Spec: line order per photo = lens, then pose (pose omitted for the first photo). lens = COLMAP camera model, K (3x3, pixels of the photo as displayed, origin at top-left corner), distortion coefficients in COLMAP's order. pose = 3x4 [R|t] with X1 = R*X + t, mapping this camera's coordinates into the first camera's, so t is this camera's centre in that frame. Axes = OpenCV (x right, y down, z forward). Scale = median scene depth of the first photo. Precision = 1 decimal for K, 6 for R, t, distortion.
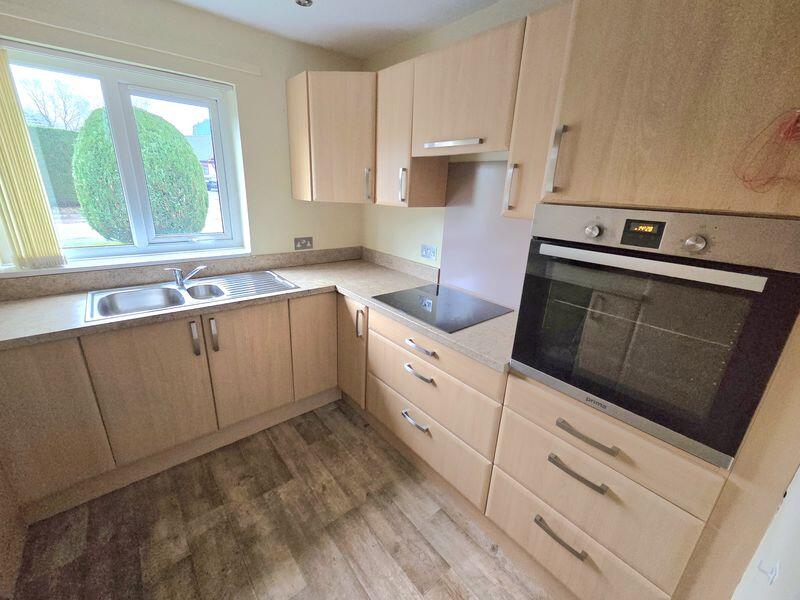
lens RADIAL K [[331.3, 0, 397.7], [0, 331.3, 300.9], [0, 0, 1]] dist [0.000768, -0.000668]
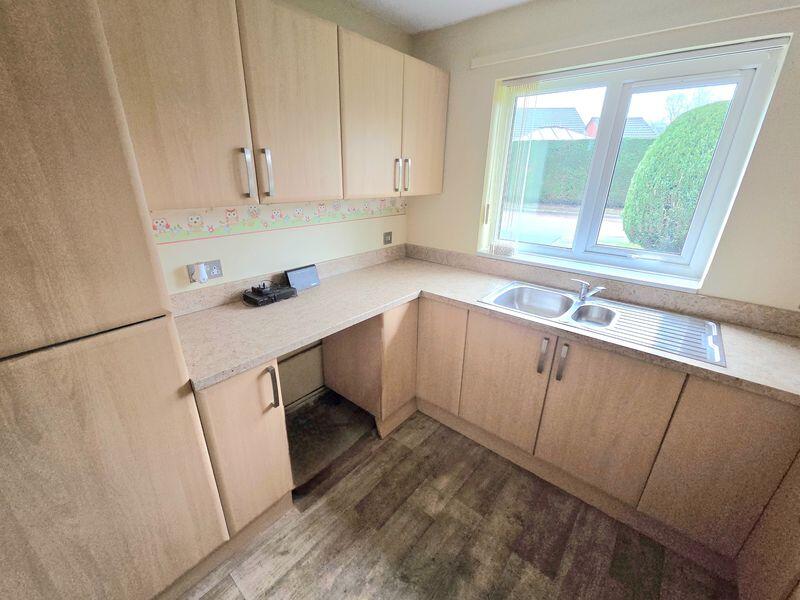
lens RADIAL K [[331.3, 0, 397.7], [0, 331.3, 300.9], [0, 0, 1]] dist [0.000768, -0.000668]
pose [[0.167309, 0.313916, -0.934593, 0.124467], [-0.325379, 0.912423, 0.248221, -0.109222], [0.930664, 0.262567, 0.254799, 0.297941]]
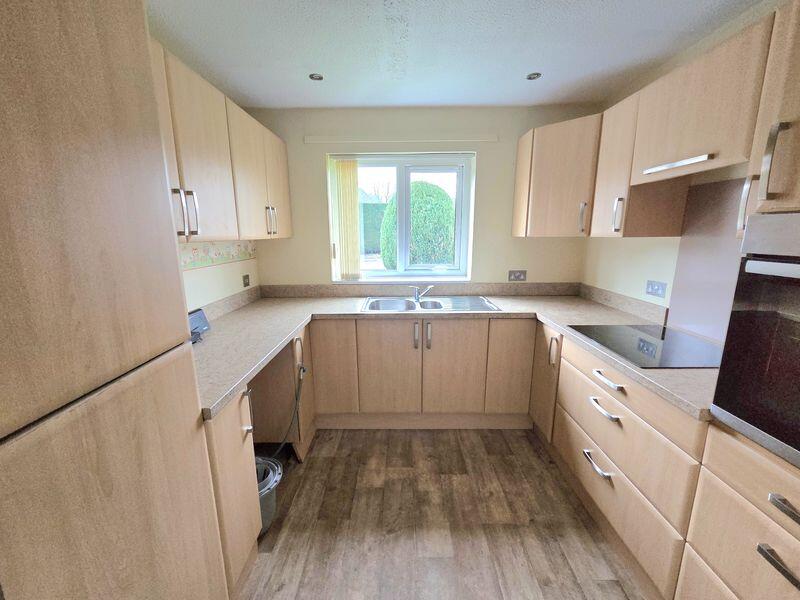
lens RADIAL K [[331.3, 0, 397.7], [0, 331.3, 300.9], [0, 0, 1]] dist [0.000768, -0.000668]
pose [[0.762676, 0.081848, -0.641581, 0.167856], [-0.168401, 0.982877, -0.074797, 0.076750], [0.624473, 0.165089, 0.763400, -0.096873]]
